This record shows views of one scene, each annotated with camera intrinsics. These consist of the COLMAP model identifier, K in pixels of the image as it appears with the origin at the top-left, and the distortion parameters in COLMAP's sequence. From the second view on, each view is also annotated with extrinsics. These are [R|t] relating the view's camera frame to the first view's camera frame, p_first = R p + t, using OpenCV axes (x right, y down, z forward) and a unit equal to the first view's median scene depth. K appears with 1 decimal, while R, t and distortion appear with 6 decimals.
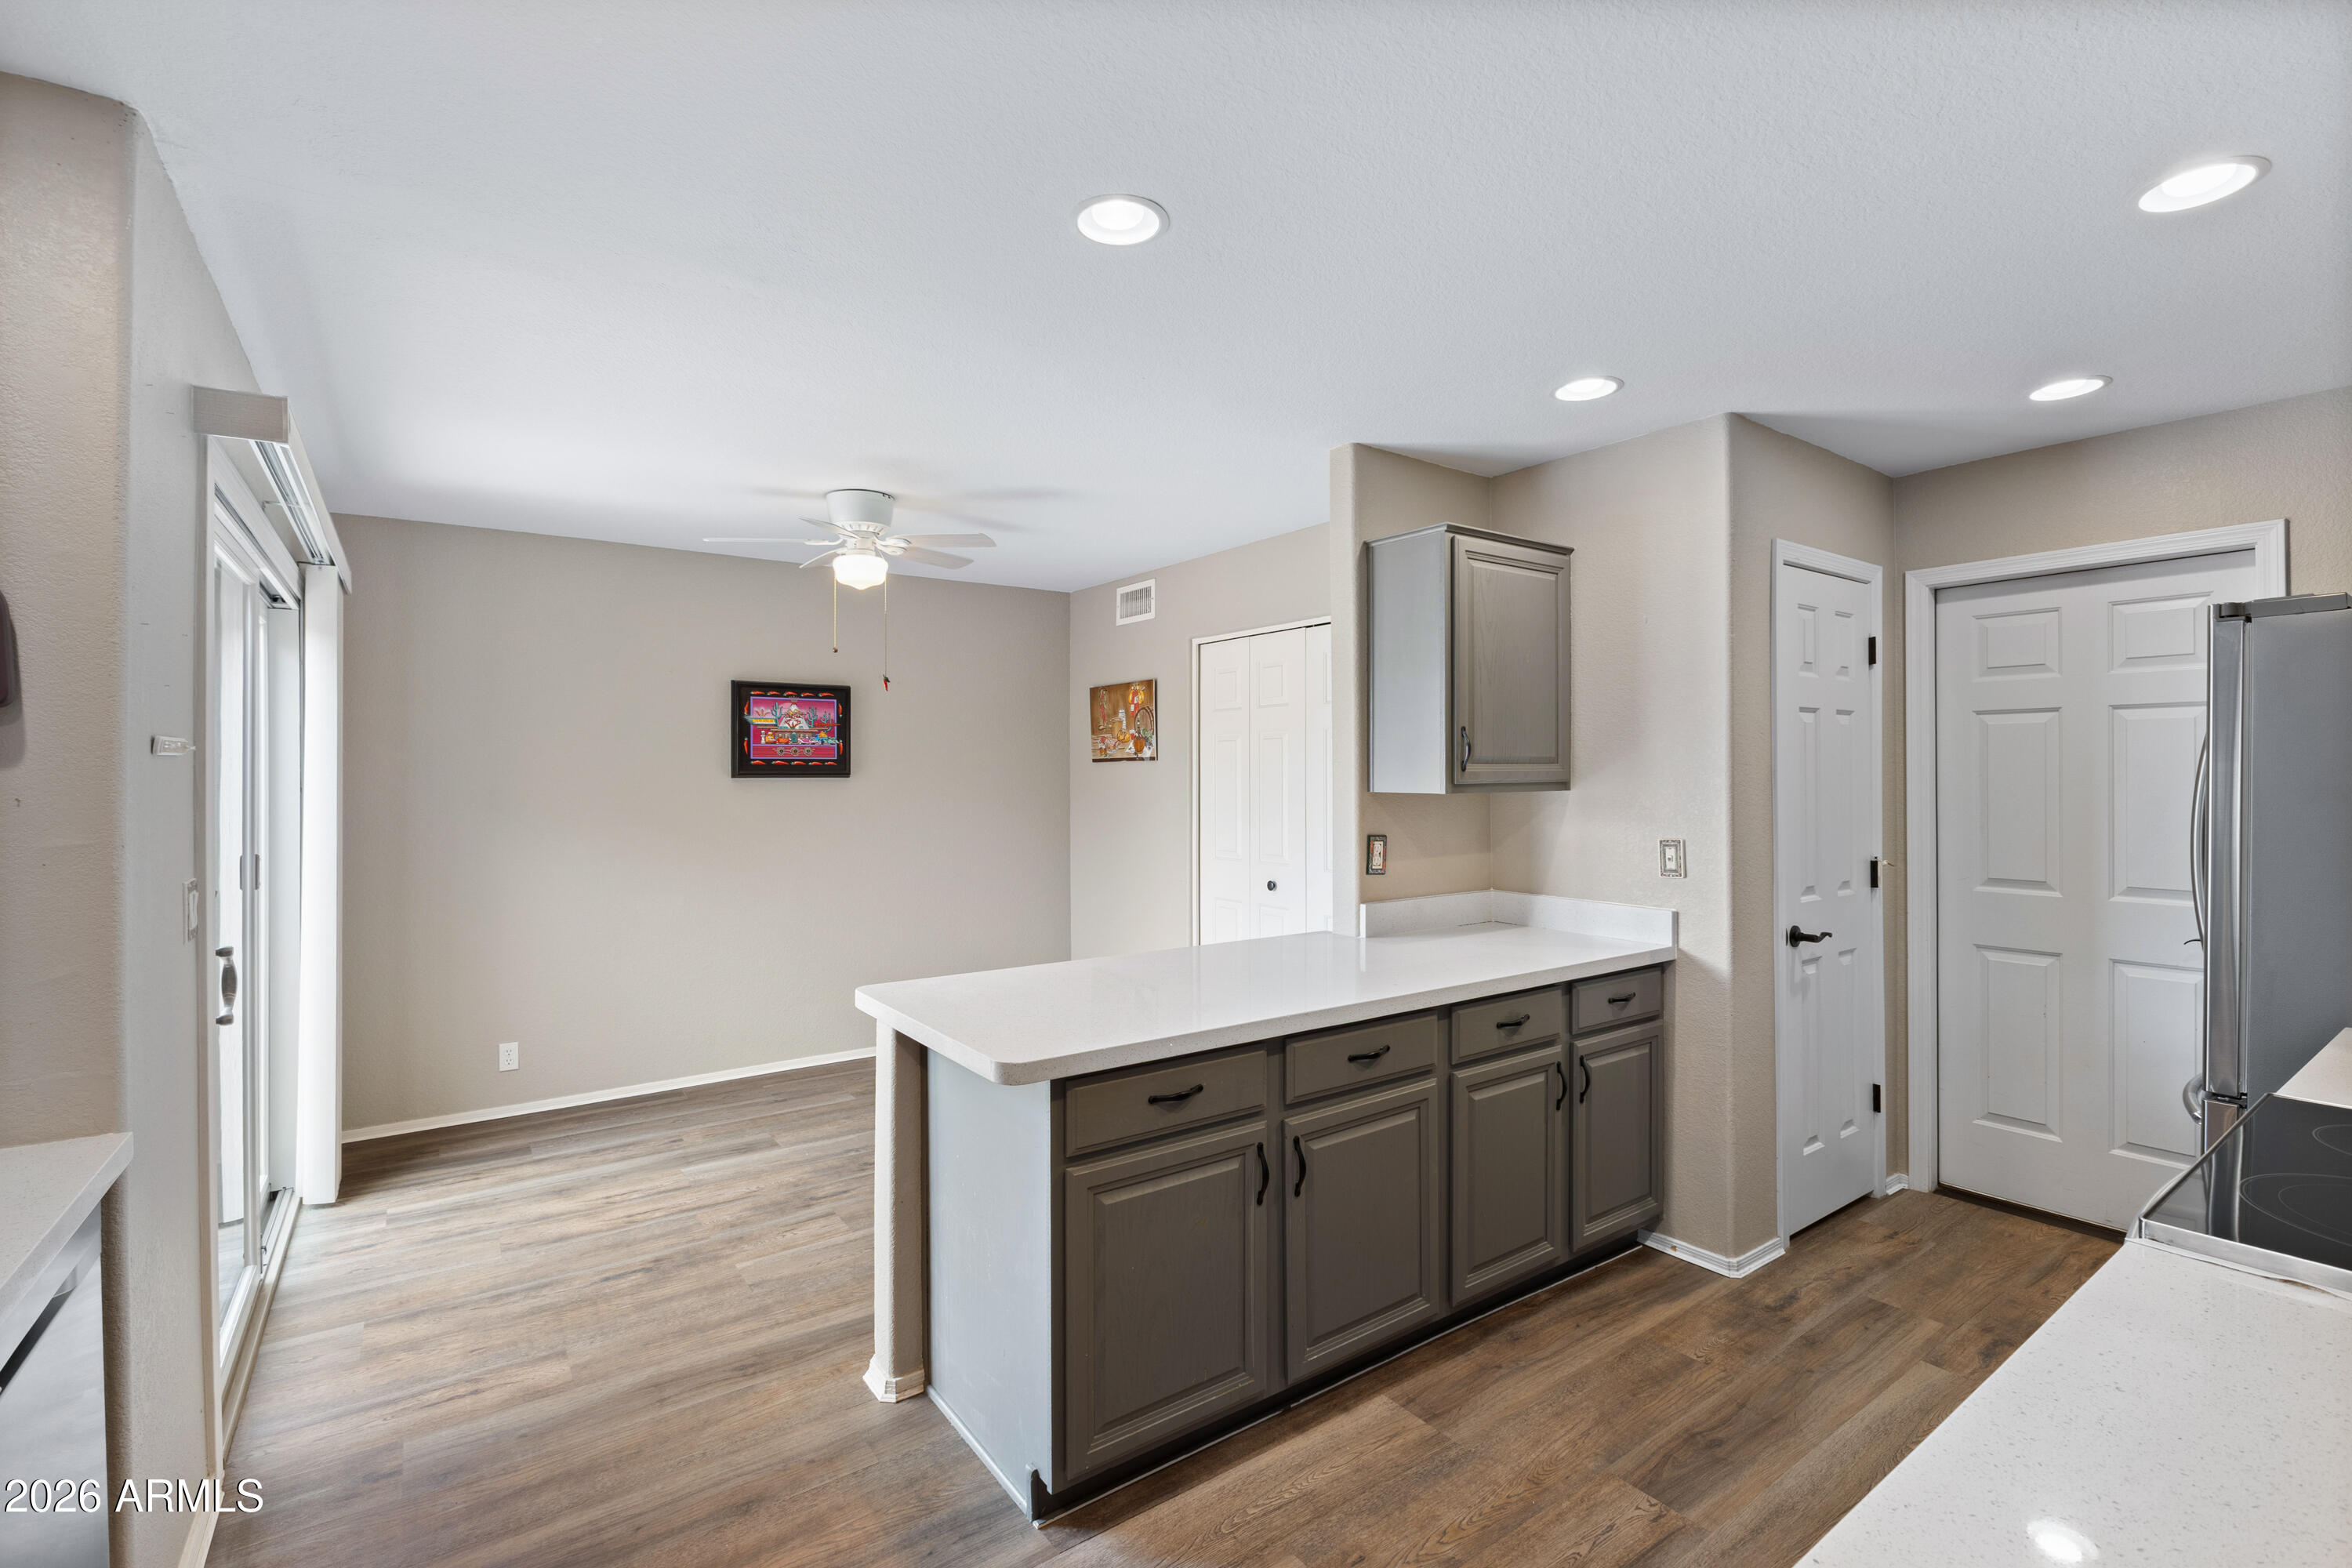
lens RADIAL K [[1054.6, 0, 1163.3], [0, 1054.6, 774.3], [0, 0, 1]] dist [-0.011567, -0.000139]
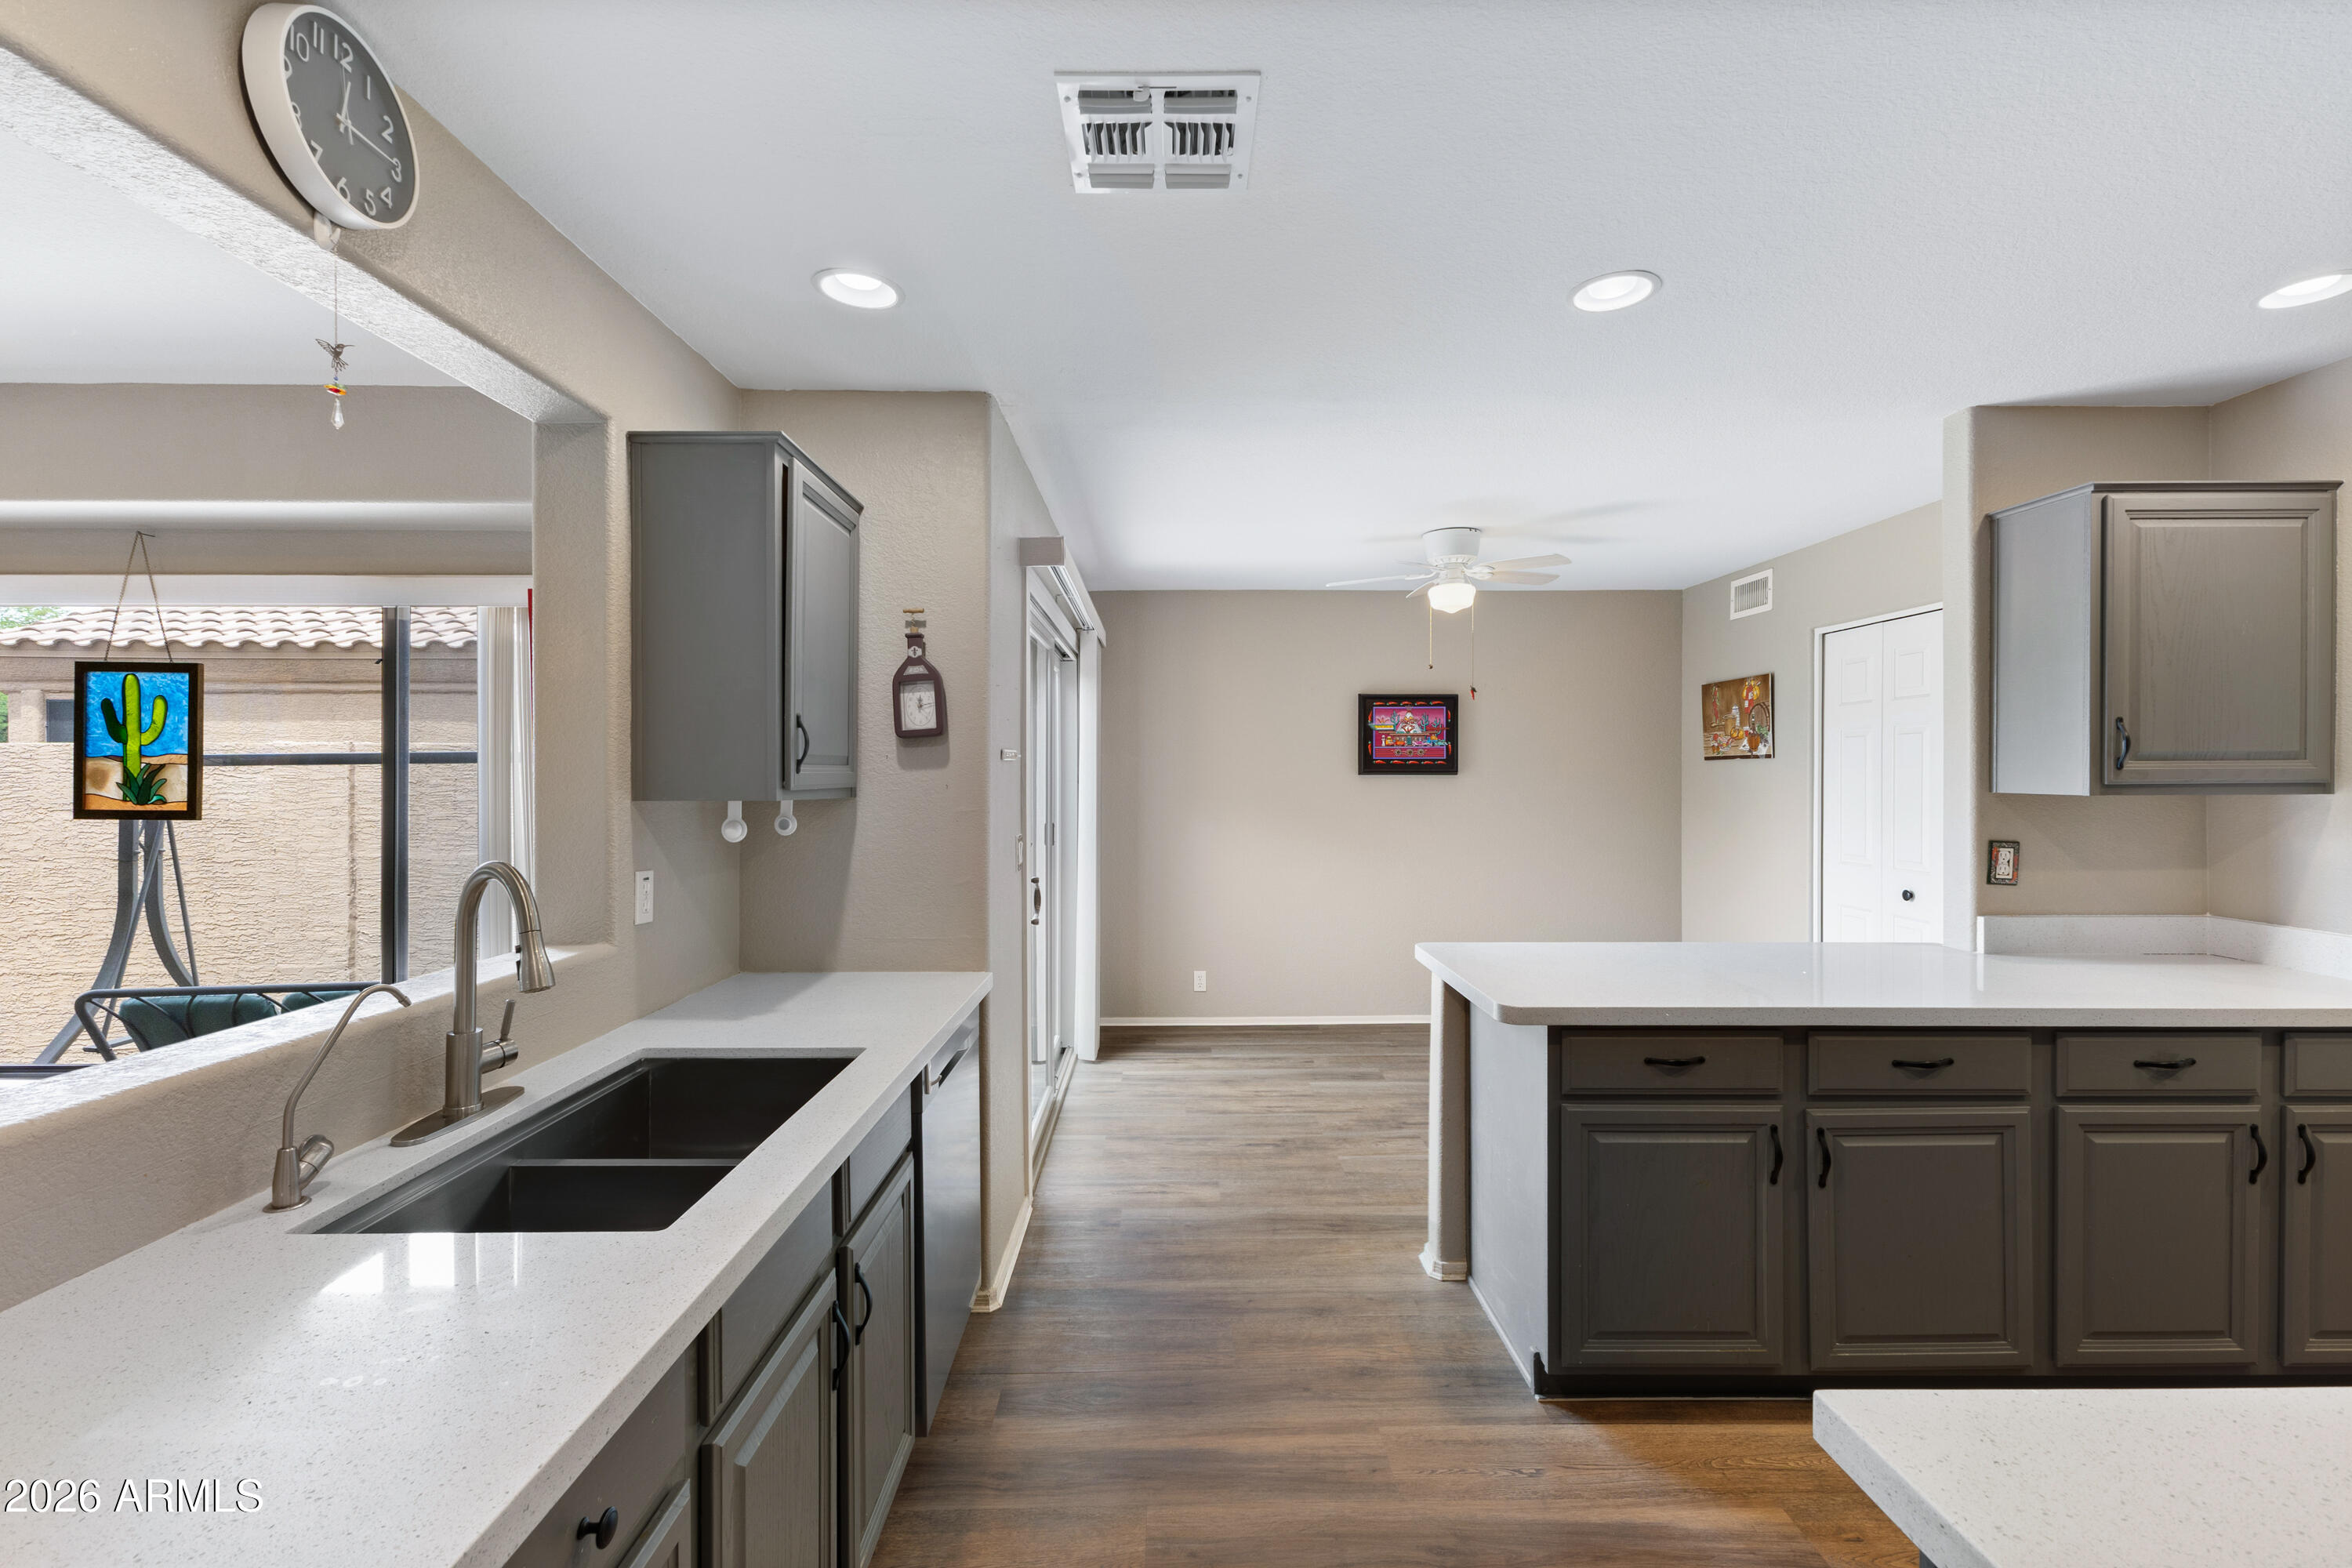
lens RADIAL K [[1008.7, 0, 1161.5], [0, 1008.7, 782.5], [0, 0, 1]] dist [0.009987, -0.000785]
pose [[0.814907, 0.007456, -0.579543, 0.112013], [-0.001241, 0.999937, 0.011120, -0.000617], [0.579590, -0.008343, 0.814866, -0.108508]]
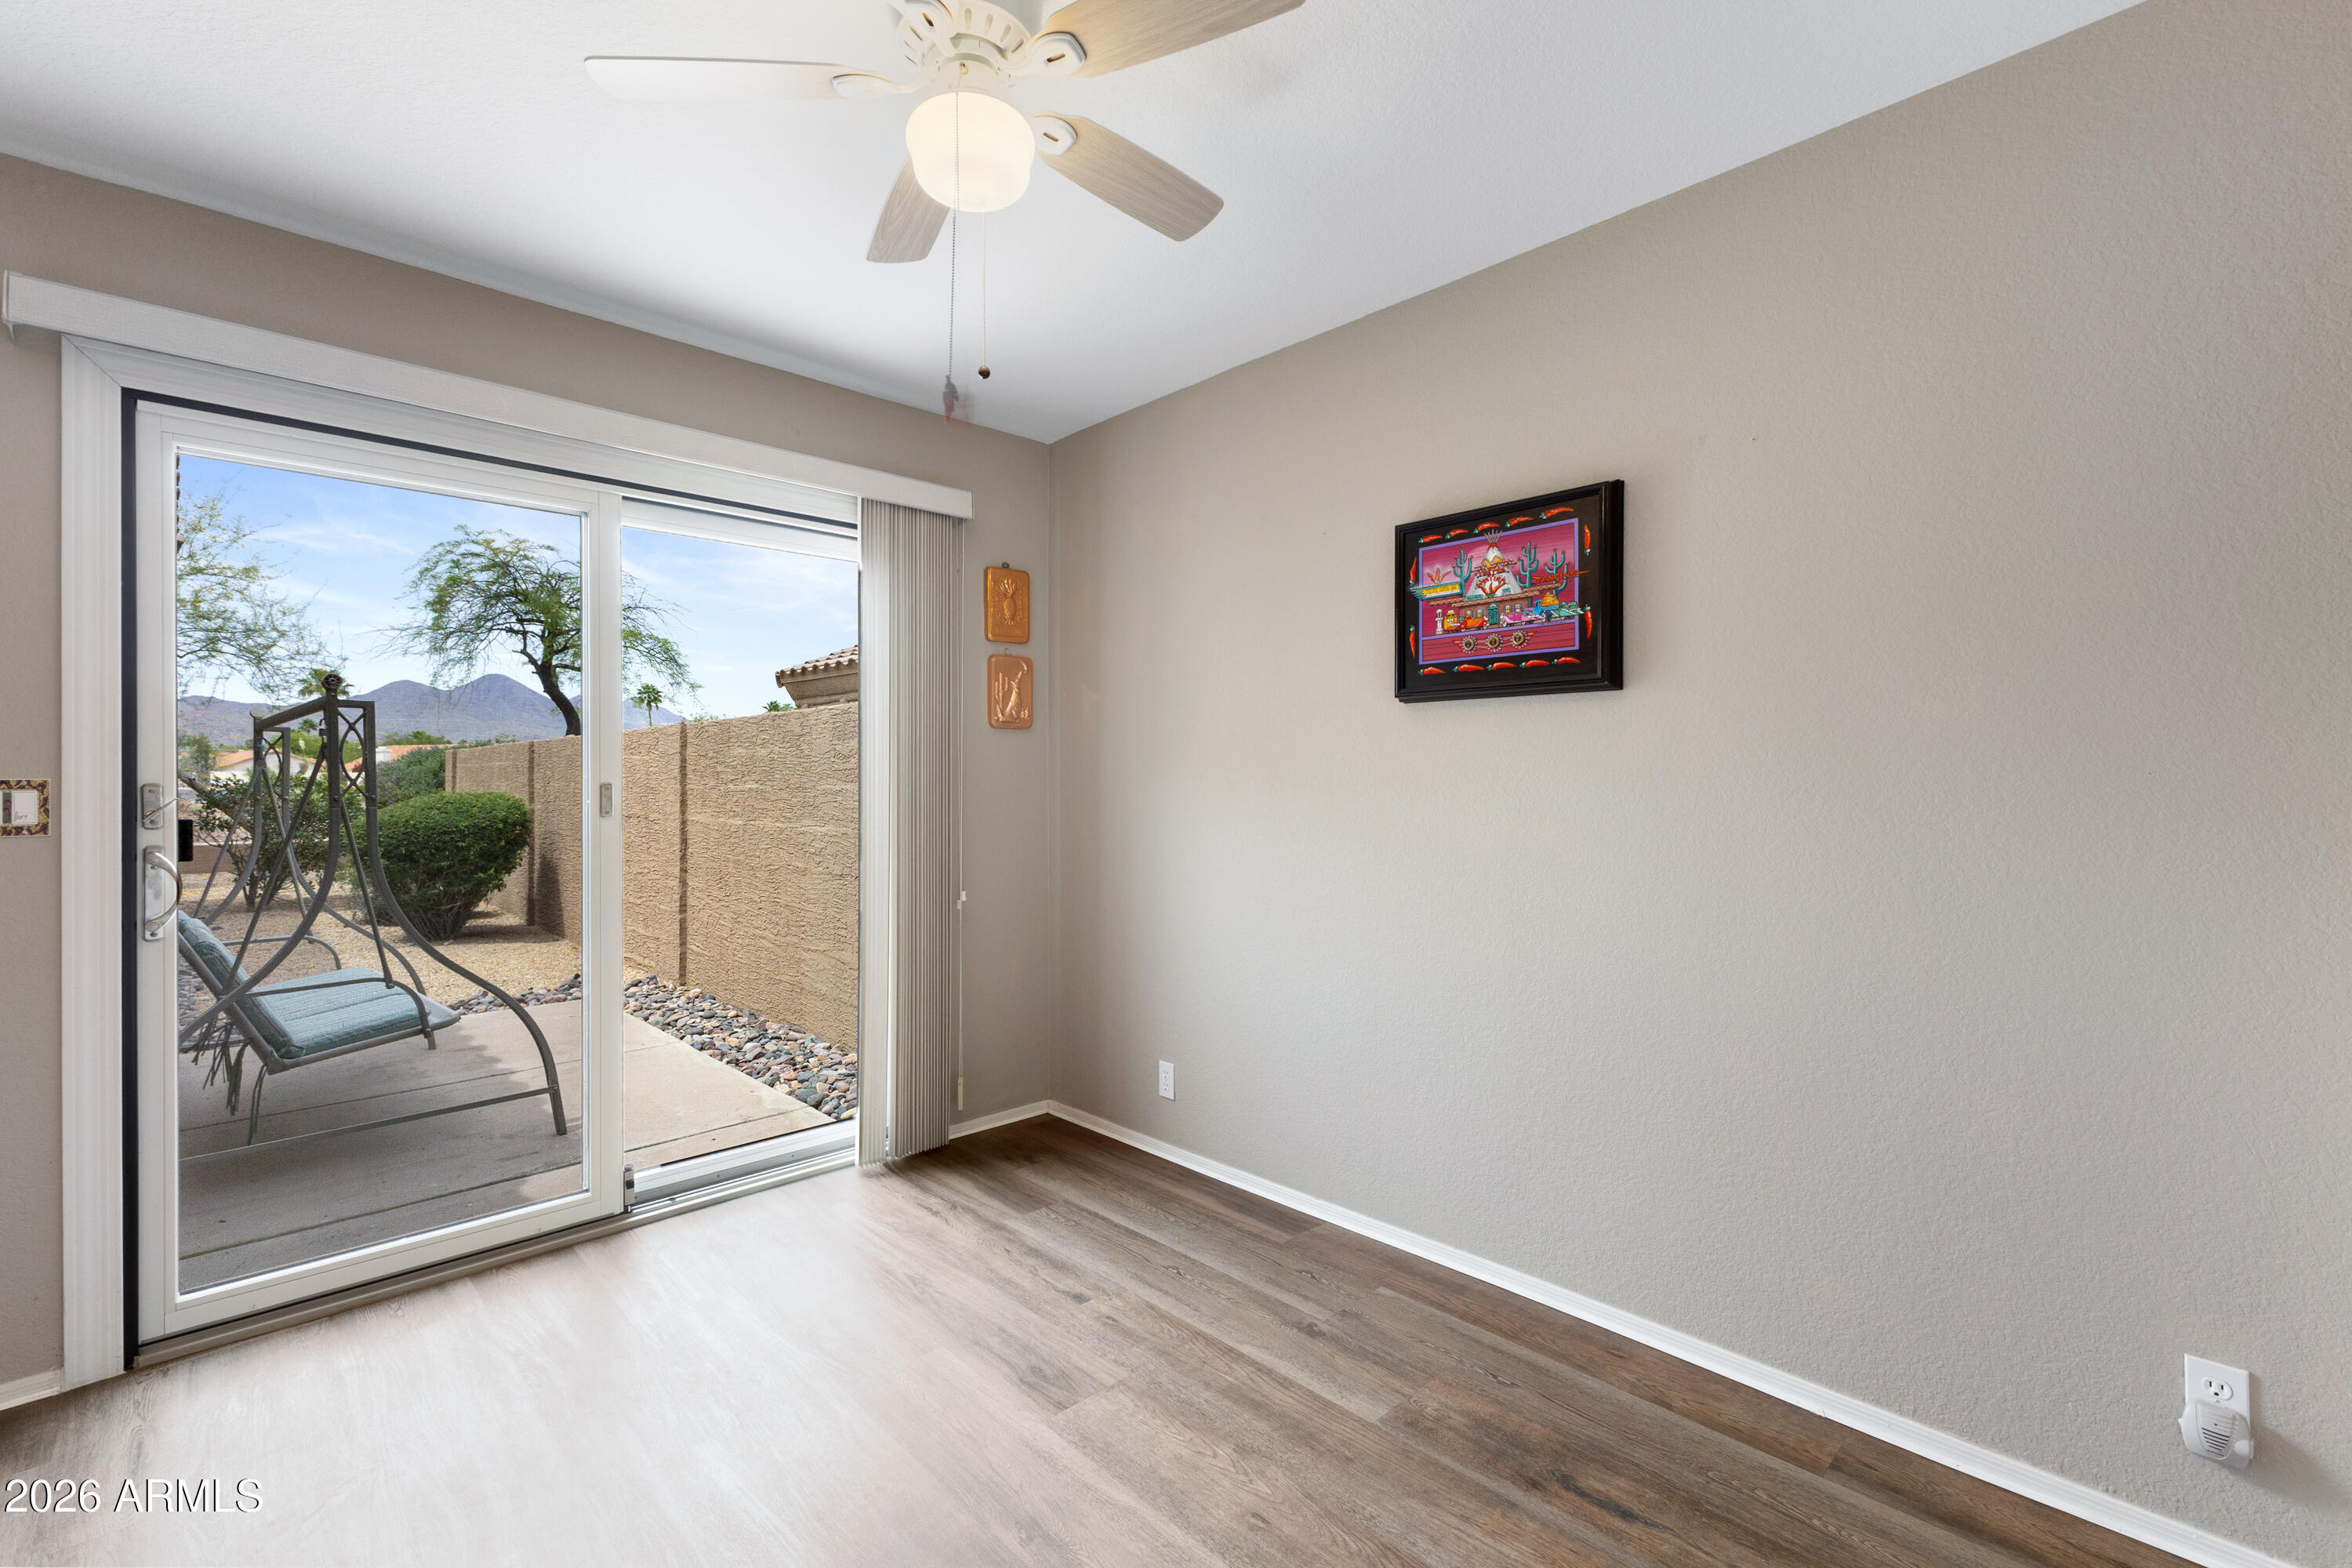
lens RADIAL K [[1008.7, 0, 1164.3], [0, 1008.7, 774.1], [0, 0, 1]] dist [0.009987, -0.000785]
pose [[0.151099, 0.000100, -0.988519, 0.139744], [0.003306, 0.999994, 0.000607, 0.058441], [0.988513, -0.003360, 0.151098, 1.156571]]
